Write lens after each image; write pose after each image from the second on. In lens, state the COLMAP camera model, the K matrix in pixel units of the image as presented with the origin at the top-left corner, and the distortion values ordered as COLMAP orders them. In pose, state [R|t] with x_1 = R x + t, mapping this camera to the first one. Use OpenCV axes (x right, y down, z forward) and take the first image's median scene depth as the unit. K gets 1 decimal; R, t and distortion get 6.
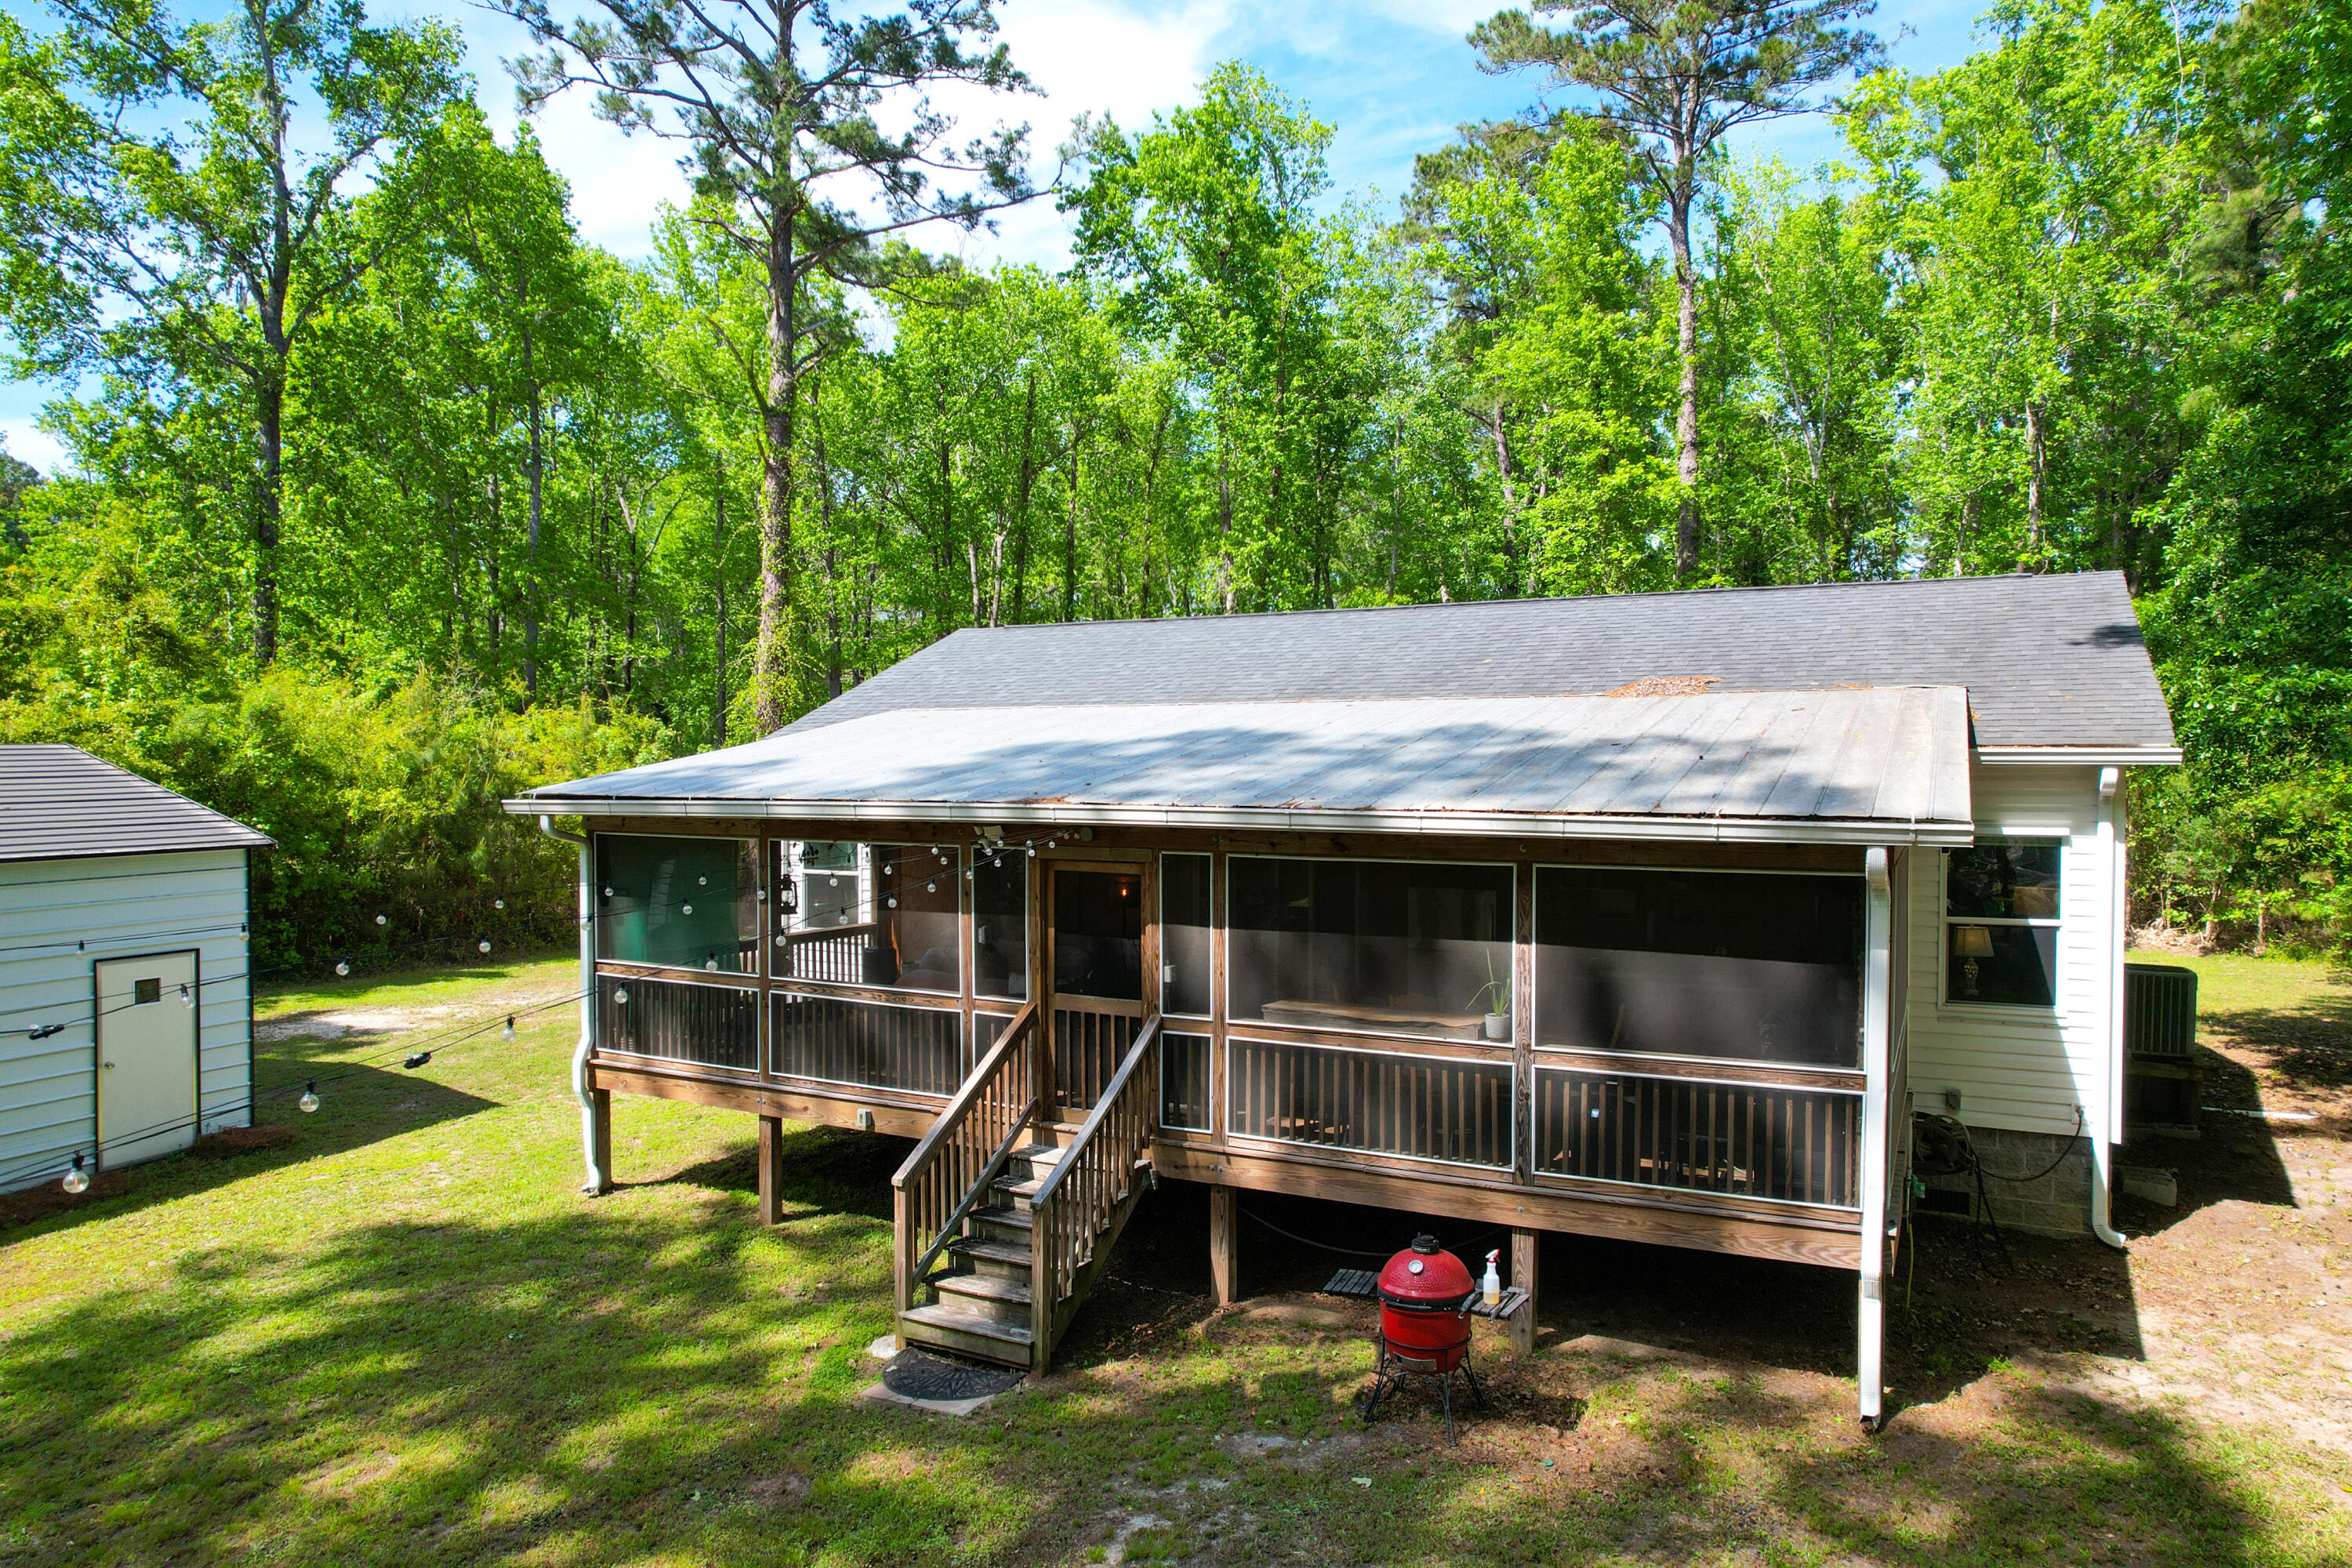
lens RADIAL K [[1475.5, 0, 1164.6], [0, 1475.5, 792.2], [0, 0, 1]] dist [-0.021363, -0.003783]
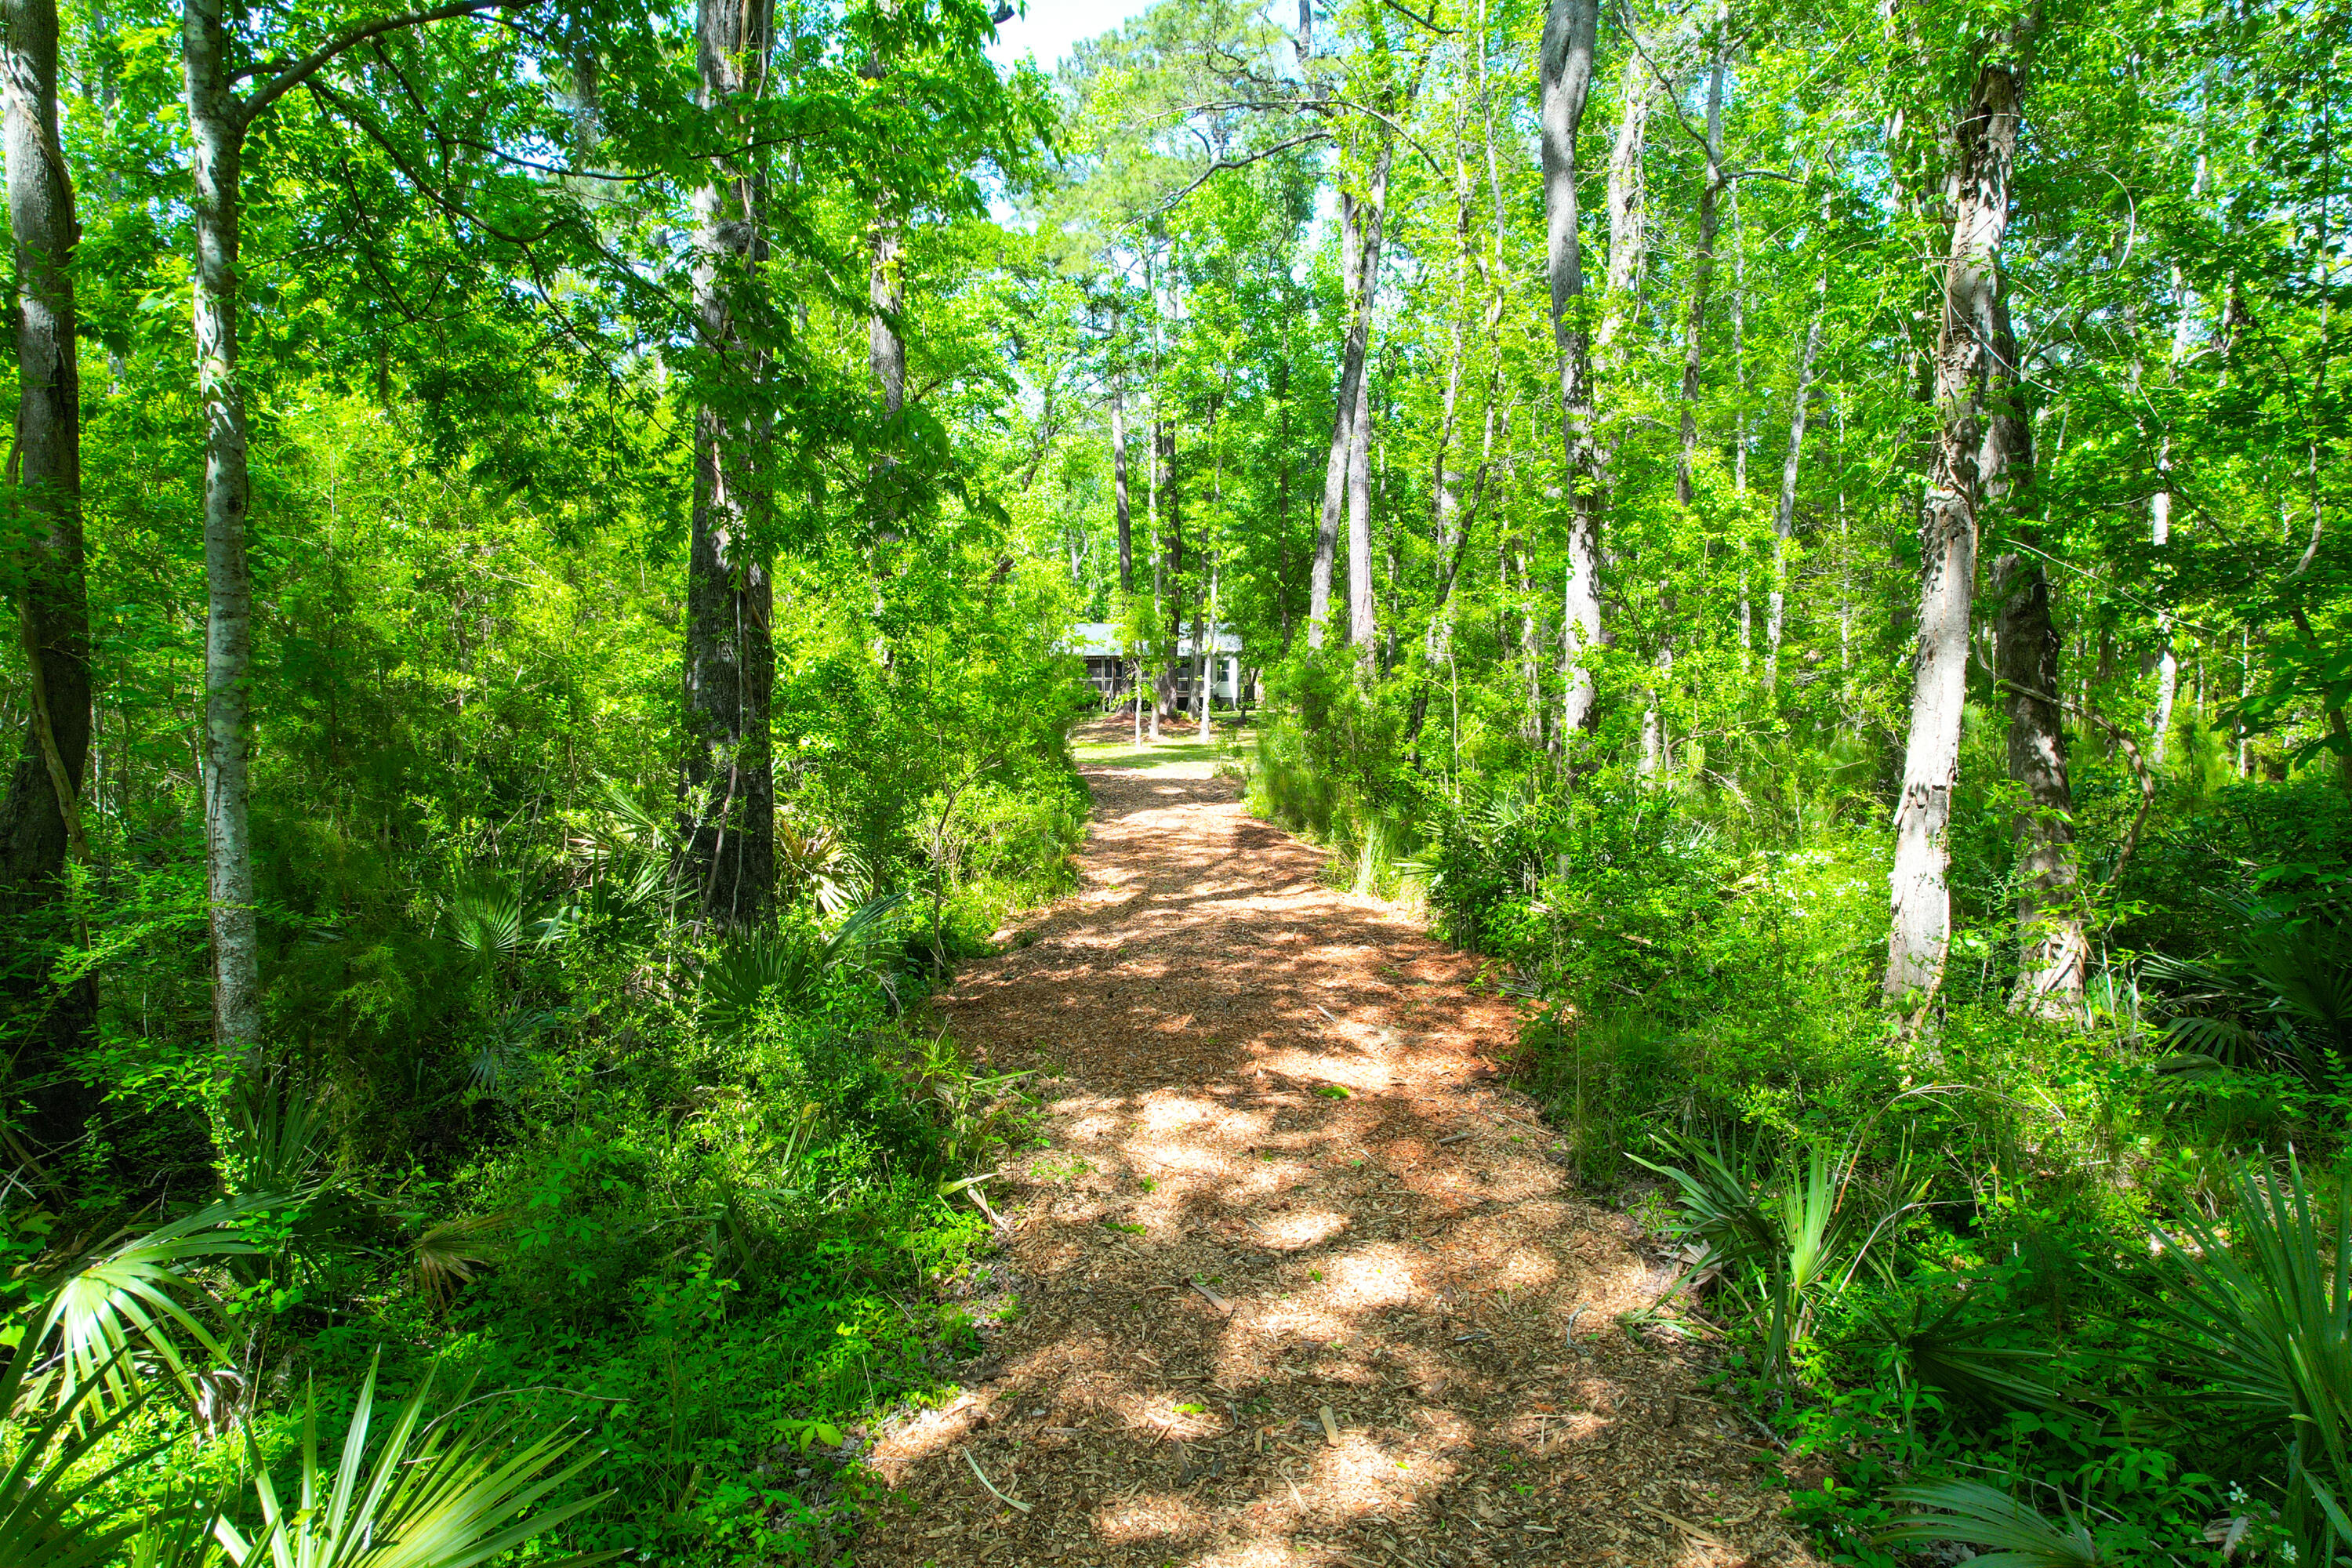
lens RADIAL K [[1485.1, 0, 1176.0], [0, 1485.1, 784.0], [0, 0, 1]] dist [-0.060184, 0.058210]
pose [[0.915368, -0.022204, 0.402006, -1.232478], [0.007056, 0.999209, 0.039124, 0.165359], [-0.402557, -0.032976, 0.914801, -2.663337]]
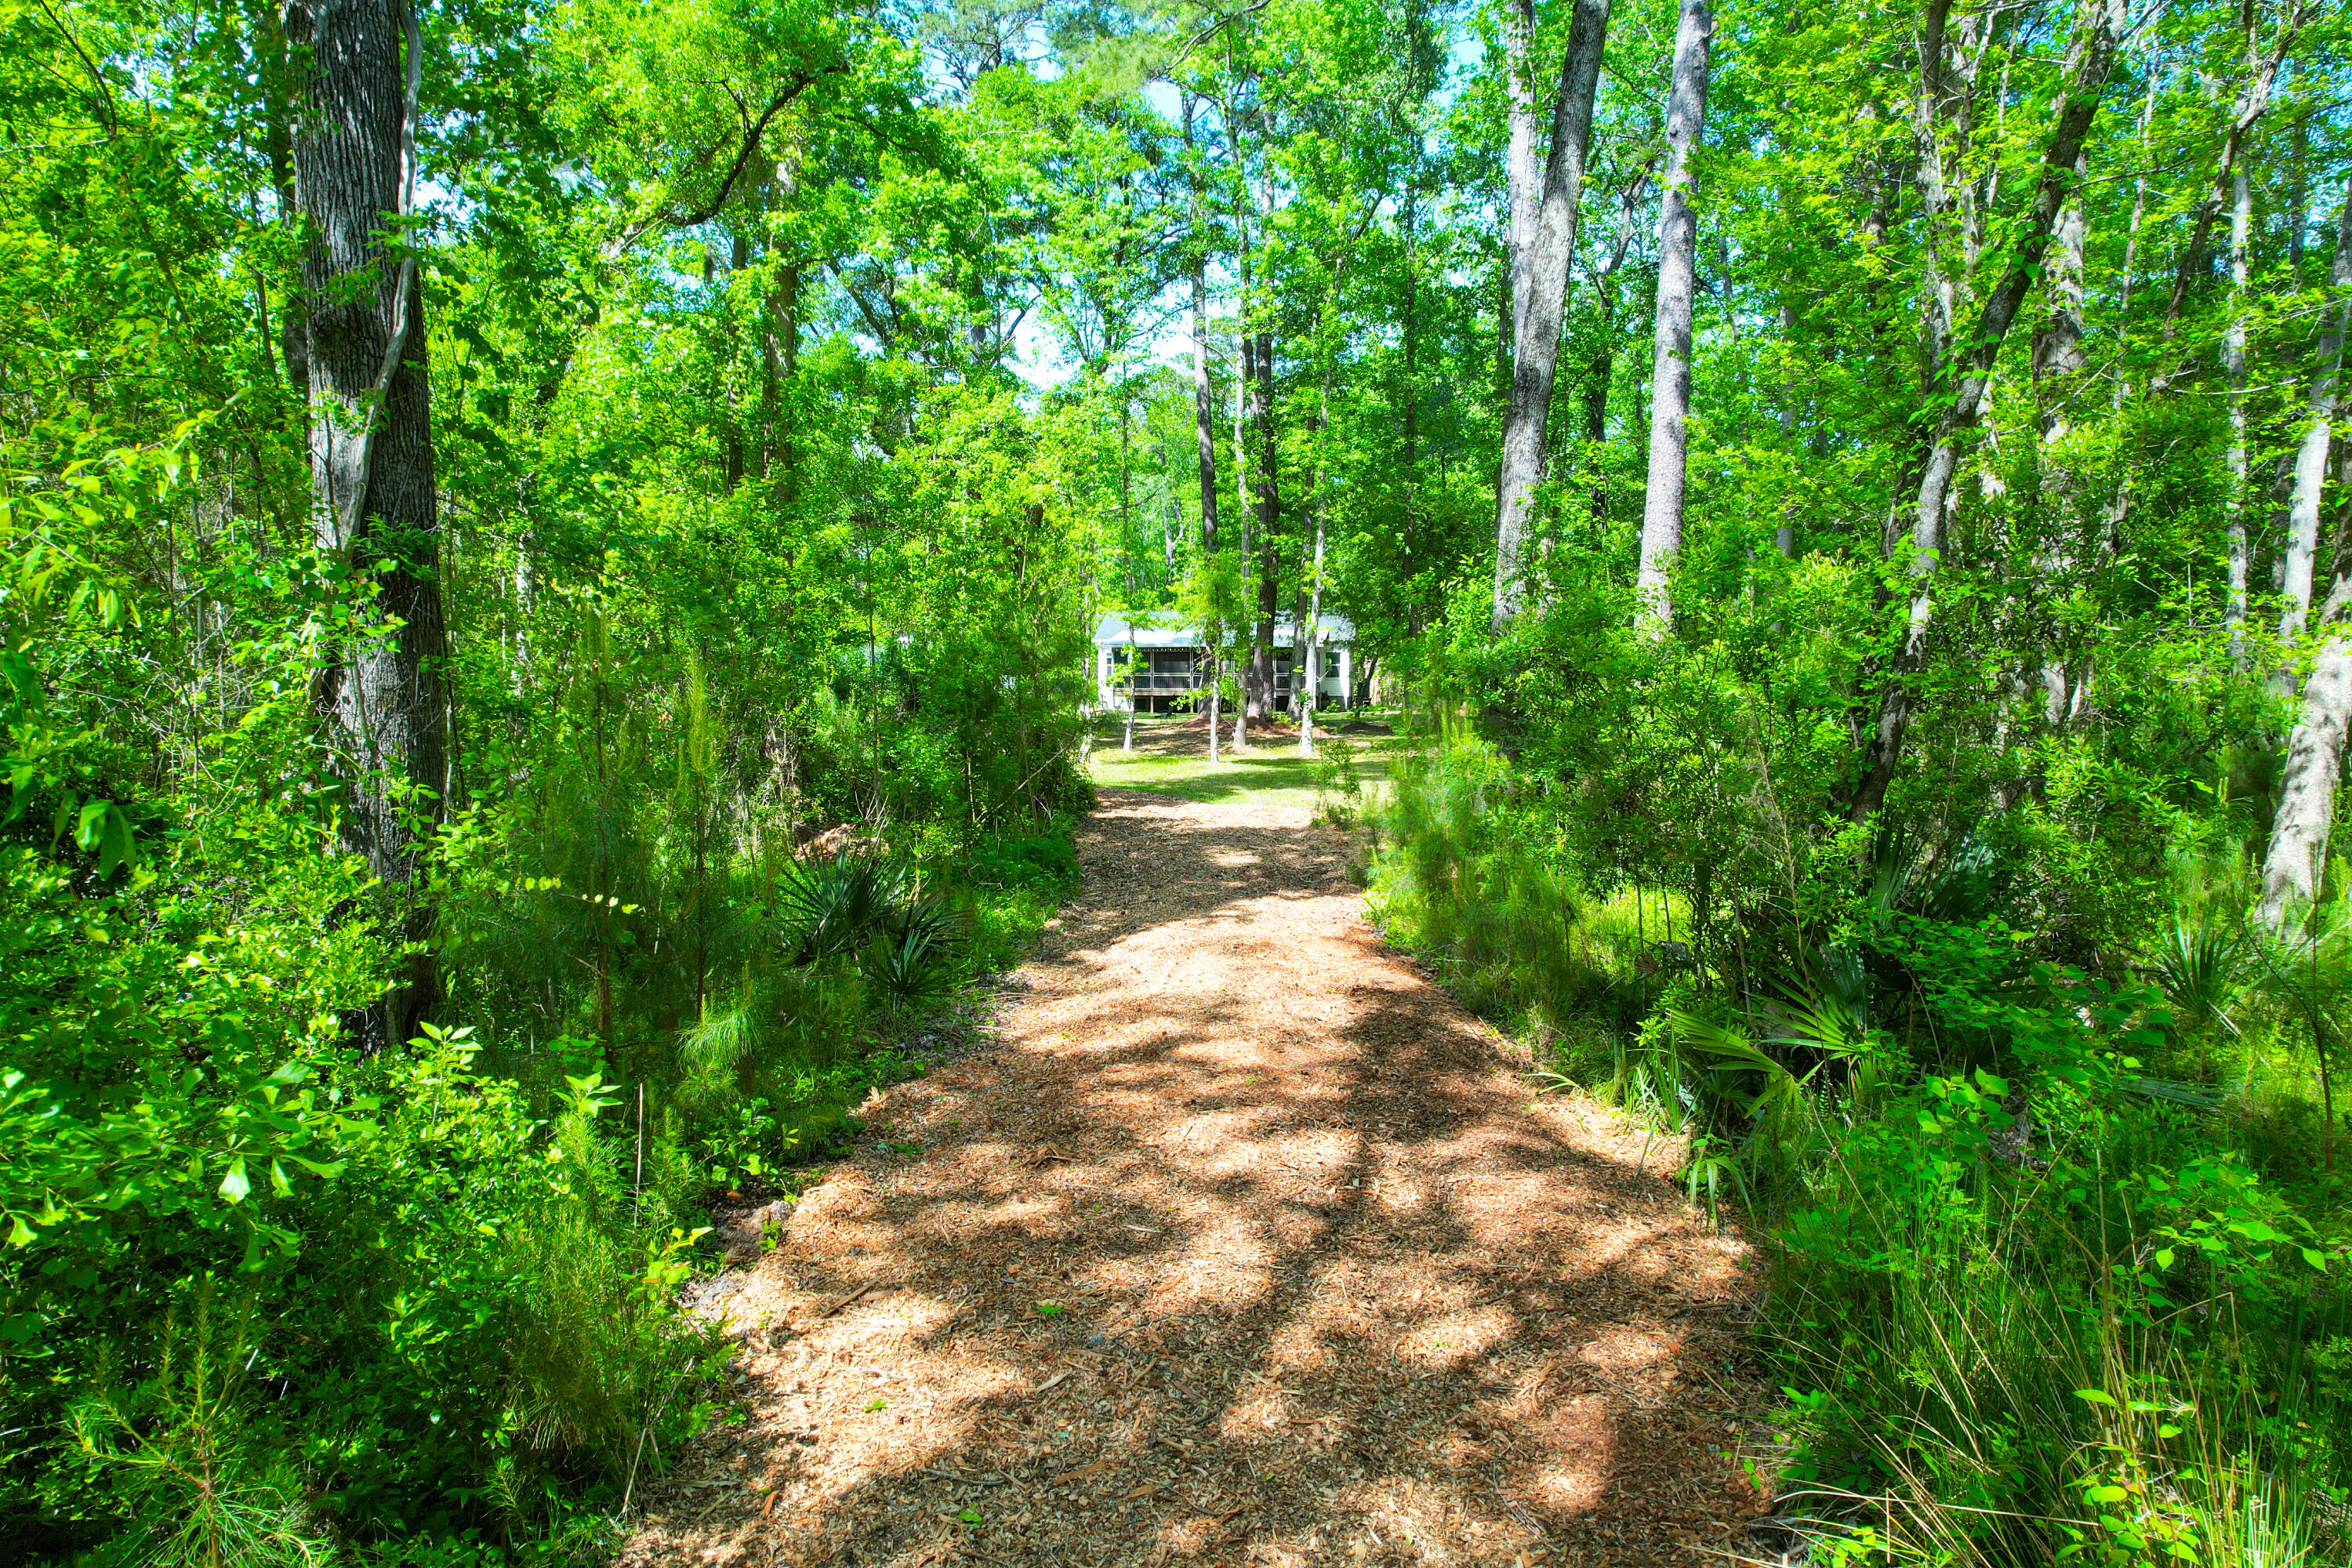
lens RADIAL K [[1485.1, 0, 1176.0], [0, 1485.1, 784.0], [0, 0, 1]] dist [-0.060184, 0.058210]
pose [[0.942722, -0.020542, 0.332947, -1.011541], [0.008189, 0.999227, 0.038462, 0.158106], [-0.333480, -0.033532, 0.942161, -2.208252]]
